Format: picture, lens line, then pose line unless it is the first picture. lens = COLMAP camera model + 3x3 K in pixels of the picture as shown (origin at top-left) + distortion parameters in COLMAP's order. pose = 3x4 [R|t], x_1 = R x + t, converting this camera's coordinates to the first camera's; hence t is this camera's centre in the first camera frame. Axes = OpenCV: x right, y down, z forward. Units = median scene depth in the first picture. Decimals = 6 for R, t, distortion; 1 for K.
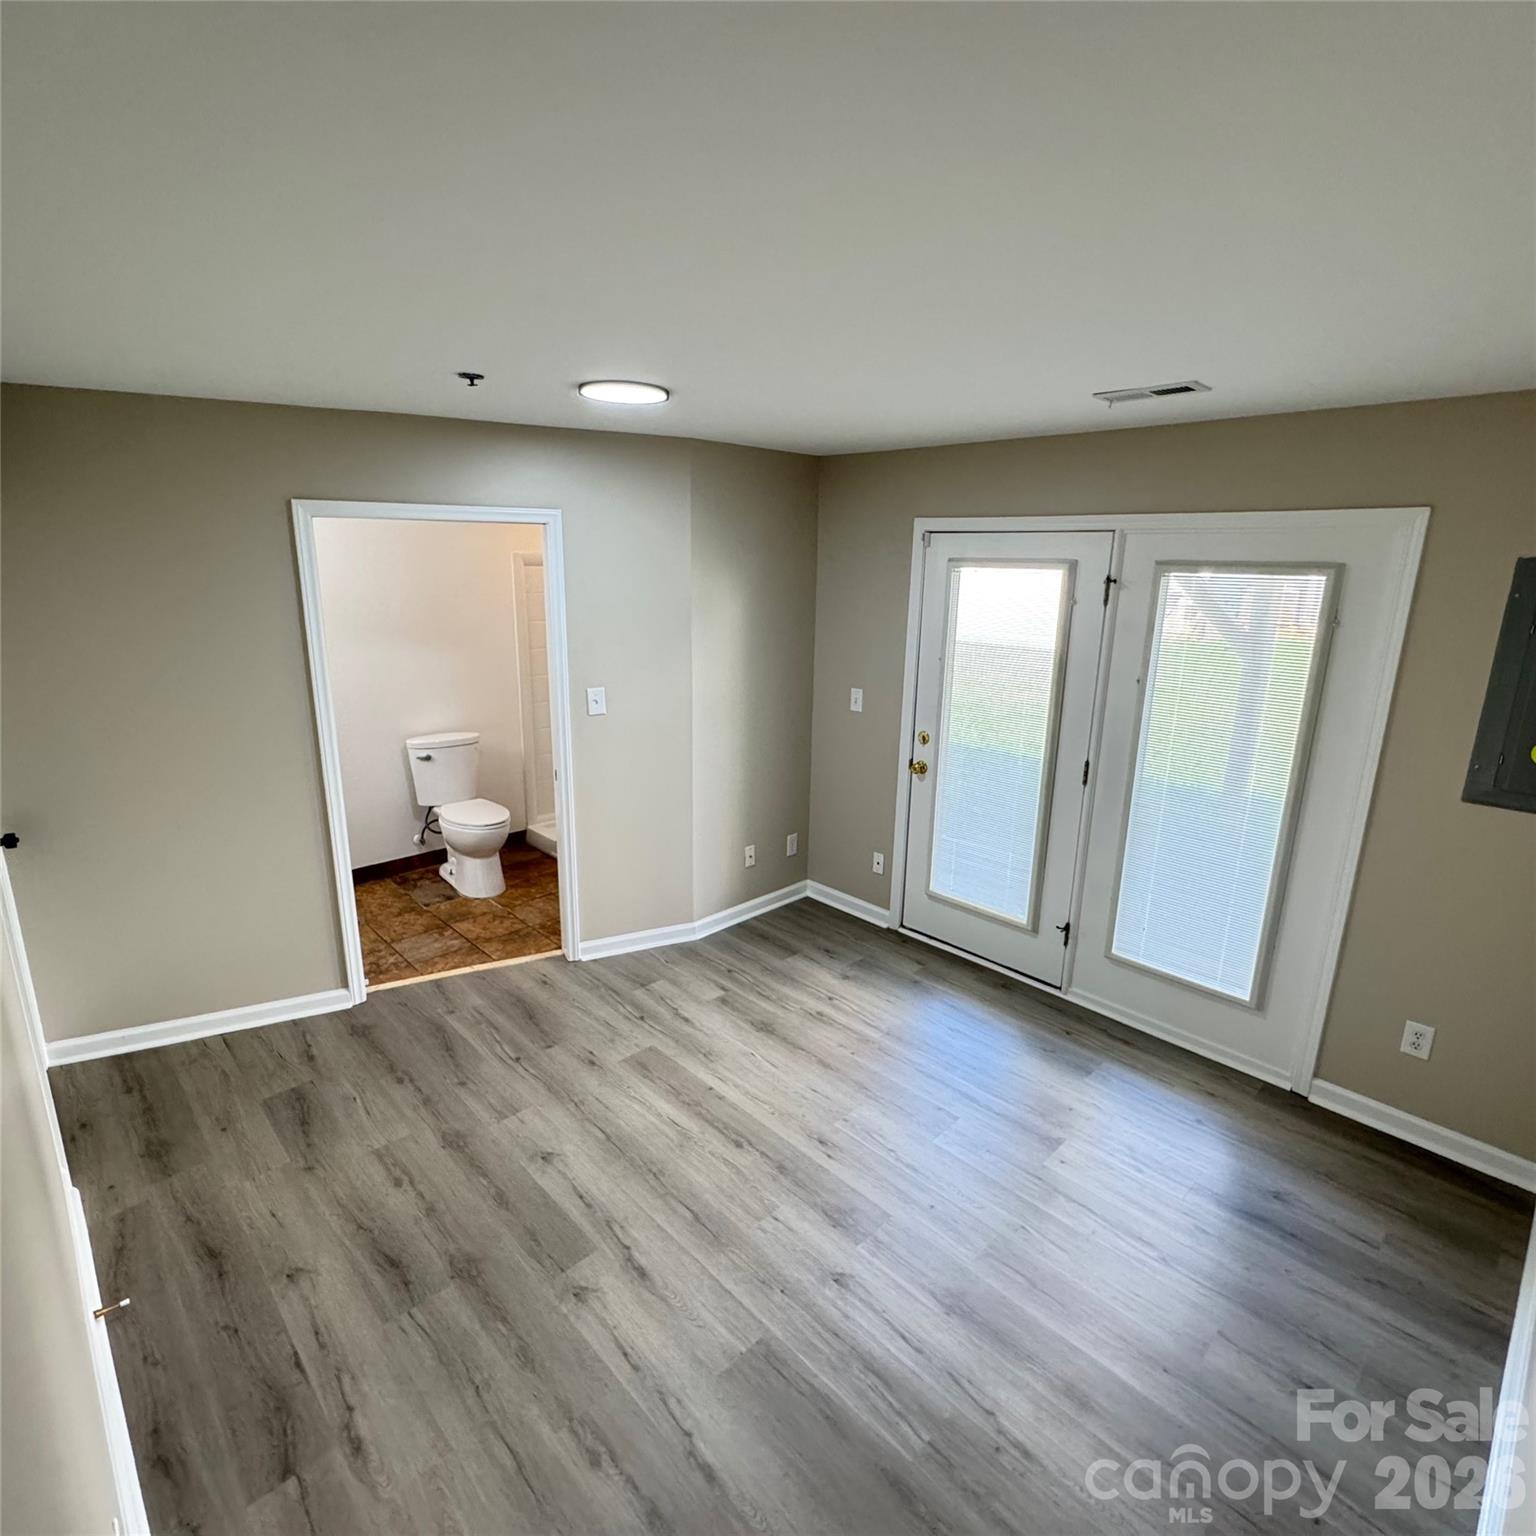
lens RADIAL K [[818.4, 0, 770.1], [0, 818.4, 767.8], [0, 0, 1]] dist [-0.000193, -0.001983]
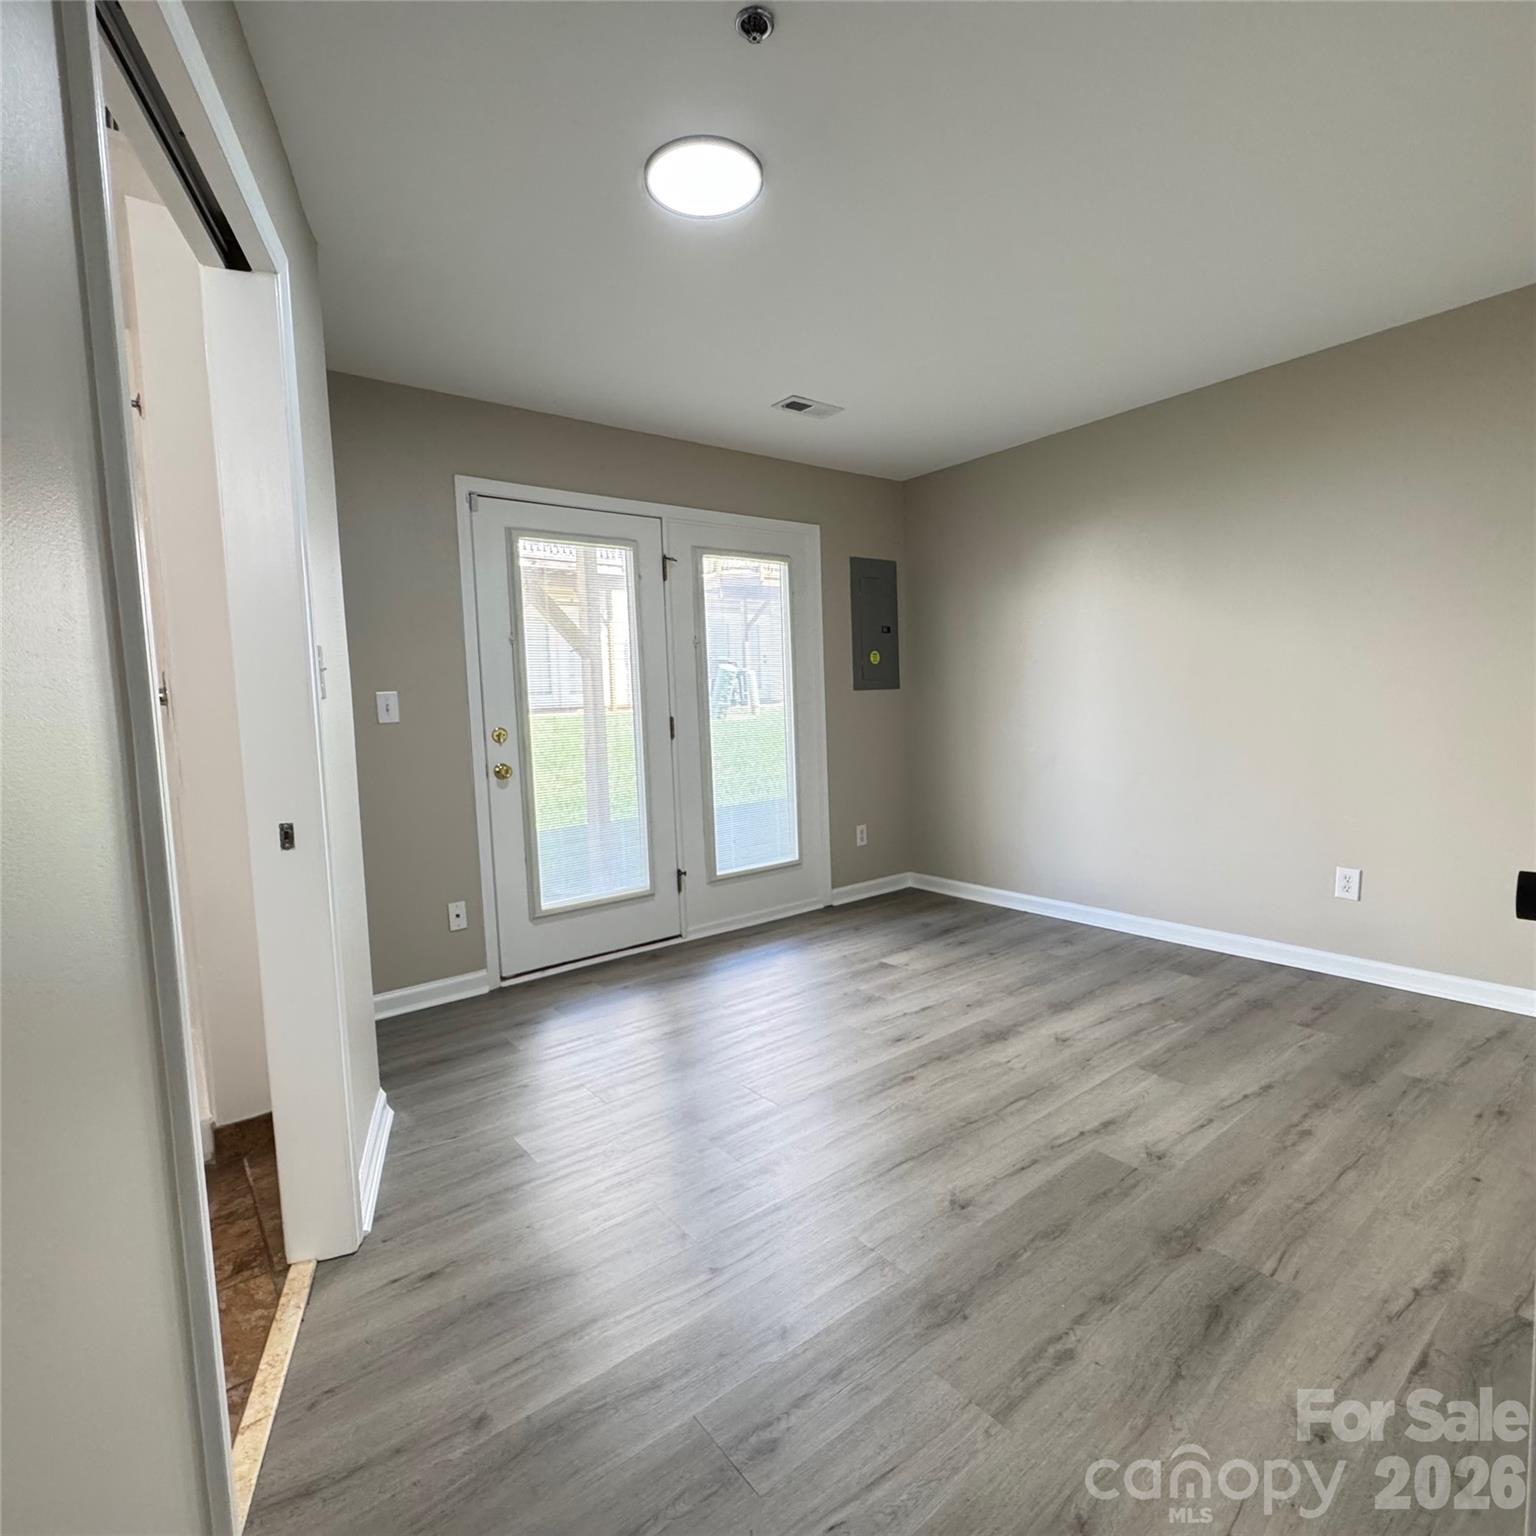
lens RADIAL K [[818.4, 0, 772.4], [0, 818.4, 764.1], [0, 0, 1]] dist [-0.000193, -0.001983]
pose [[0.100264, -0.098520, 0.990071, -0.926051], [0.286517, 0.955793, 0.066094, 0.024890], [-0.952814, 0.277046, 0.124059, 0.945968]]
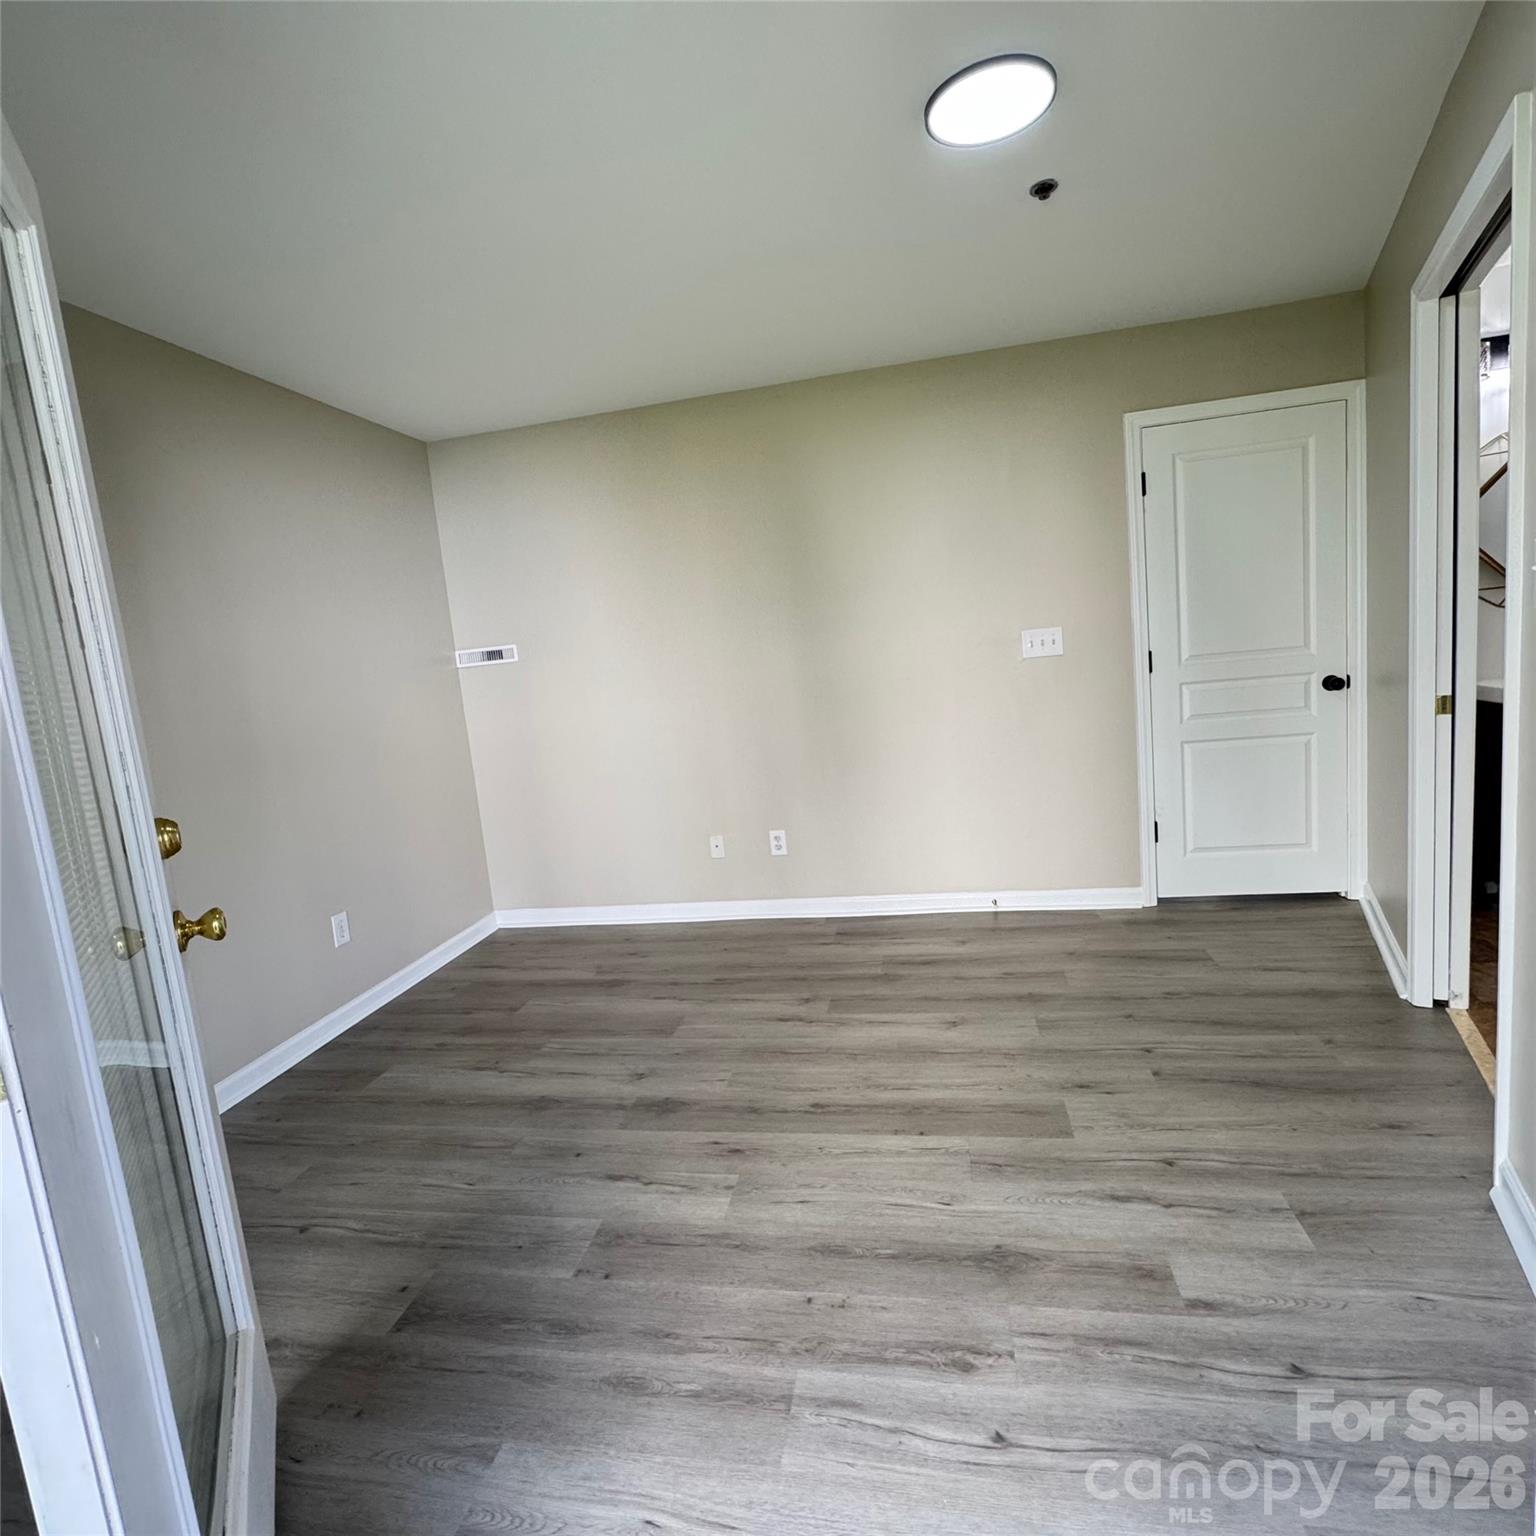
lens RADIAL K [[818.4, 0, 764.9], [0, 818.4, 765.4], [0, 0, 1]] dist [-0.000193, -0.001983]
pose [[-0.823717, 0.136798, -0.550251, 0.418306], [-0.060656, 0.943630, 0.325398, -0.132308], [0.563747, 0.301412, -0.768986, 1.518969]]
